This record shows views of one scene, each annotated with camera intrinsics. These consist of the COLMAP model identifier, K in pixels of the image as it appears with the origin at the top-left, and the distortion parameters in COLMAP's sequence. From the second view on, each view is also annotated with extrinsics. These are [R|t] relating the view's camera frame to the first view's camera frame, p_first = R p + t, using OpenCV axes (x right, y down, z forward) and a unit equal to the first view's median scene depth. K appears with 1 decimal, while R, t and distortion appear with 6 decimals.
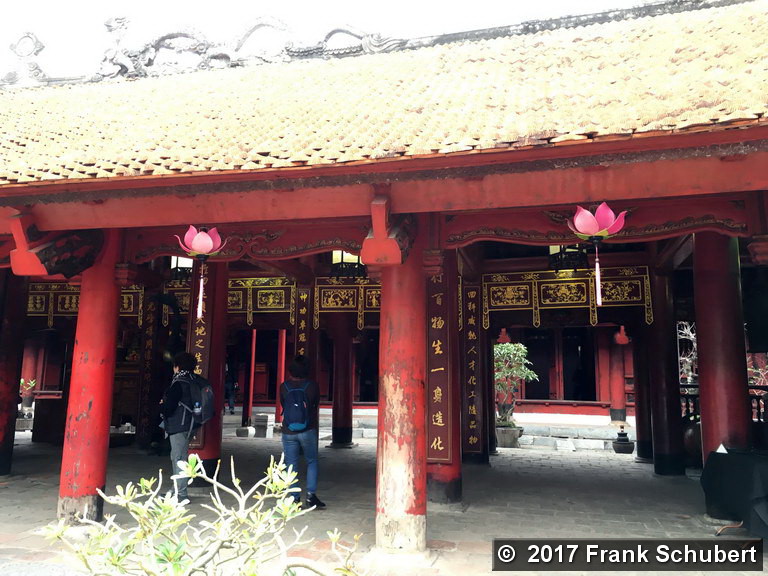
lens RADIAL K [[642.1, 0, 384.5], [0, 642.1, 287.1], [0, 0, 1]] dist [0.056690, 0.004811]
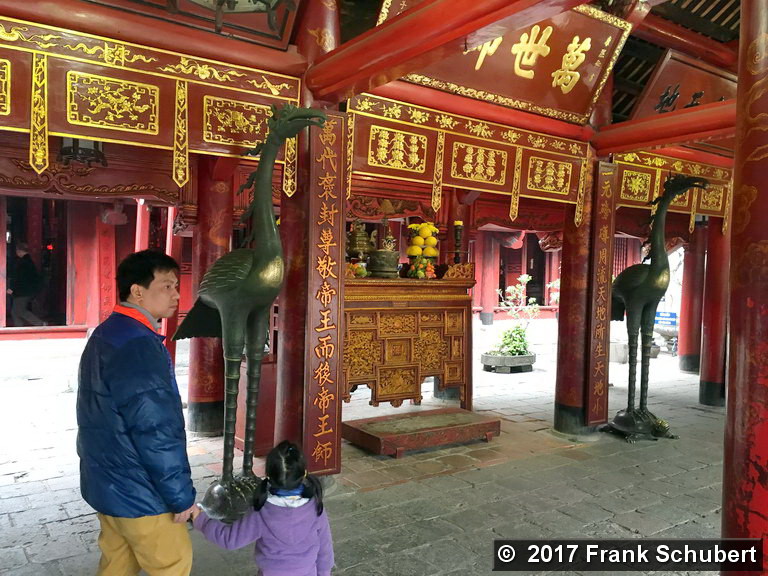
lens RADIAL K [[642.1, 0, 384.6], [0, 642.1, 287.9], [0, 0, 1]] dist [0.056690, 0.004811]
pose [[0.644739, -0.027447, 0.763910, -0.878348], [-0.121534, 0.982963, 0.137891, 0.056804], [-0.754679, -0.181745, 0.630419, 0.732787]]
